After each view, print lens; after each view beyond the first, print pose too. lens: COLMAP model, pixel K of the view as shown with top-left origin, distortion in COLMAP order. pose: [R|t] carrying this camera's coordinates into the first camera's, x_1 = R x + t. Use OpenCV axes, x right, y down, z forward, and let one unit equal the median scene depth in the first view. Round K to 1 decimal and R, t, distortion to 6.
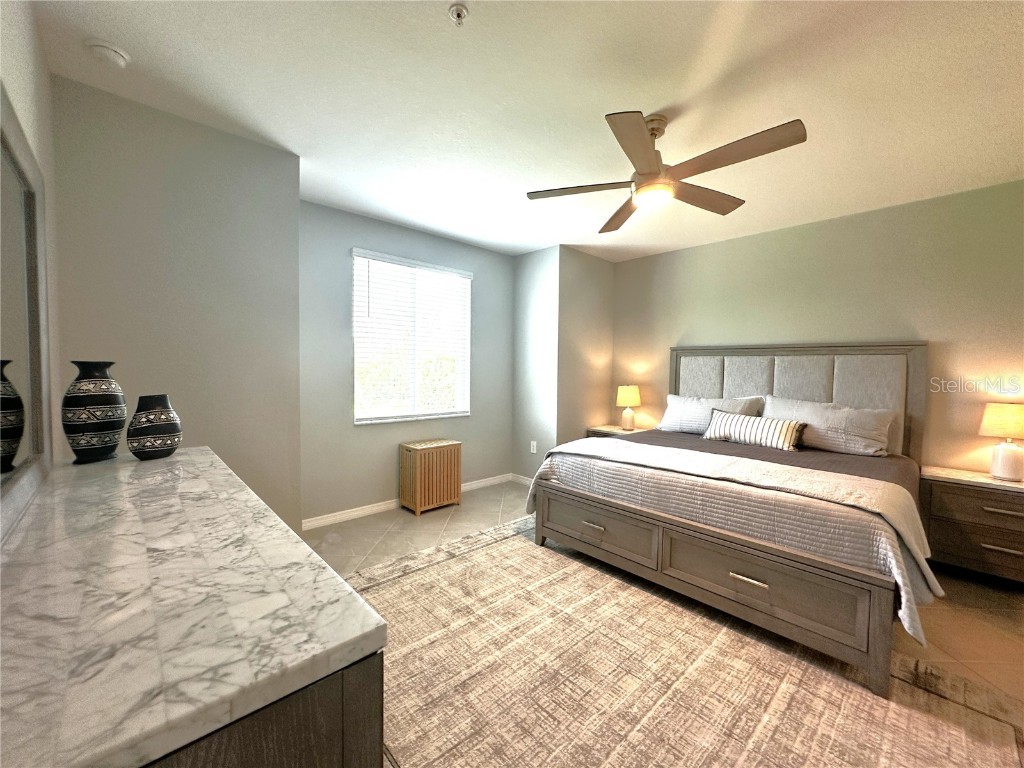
lens RADIAL K [[408.0, 0, 513.2], [0, 408.0, 384.0], [0, 0, 1]] dist [-0.003069, 0.000059]
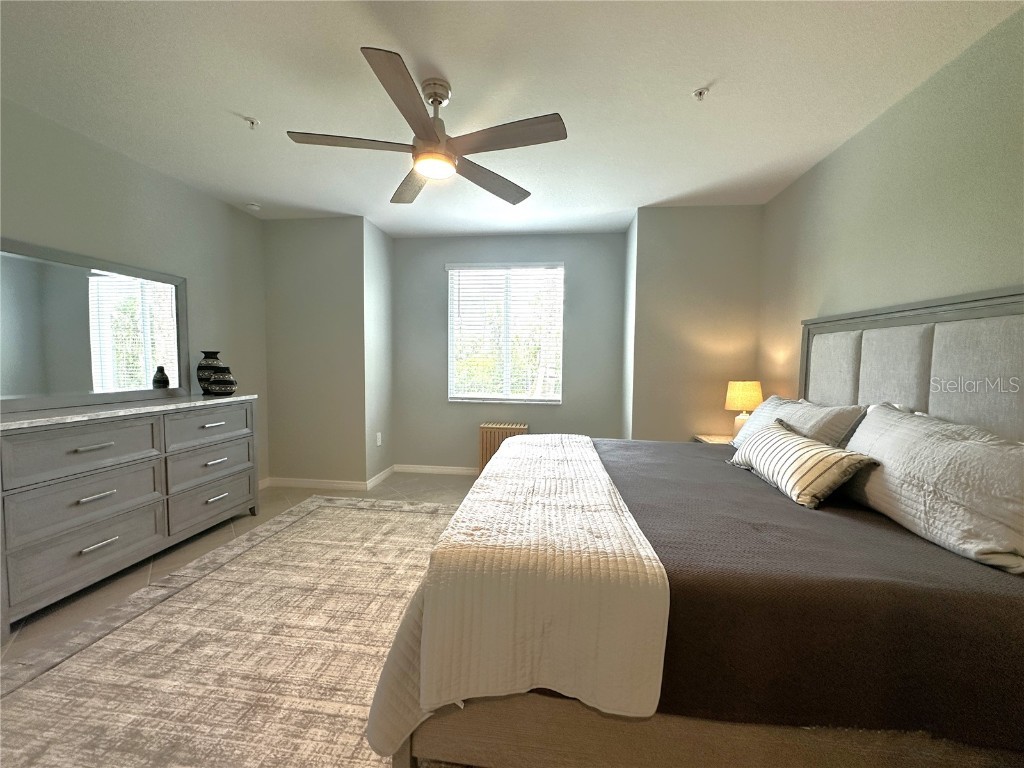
lens RADIAL K [[408.0, 0, 509.6], [0, 408.0, 386.5], [0, 0, 1]] dist [-0.003069, 0.000059]
pose [[0.642227, 0.043446, -0.765282, 1.032541], [-0.032934, 0.999034, 0.029078, 0.011167], [0.765806, 0.006529, 0.643038, 0.460458]]
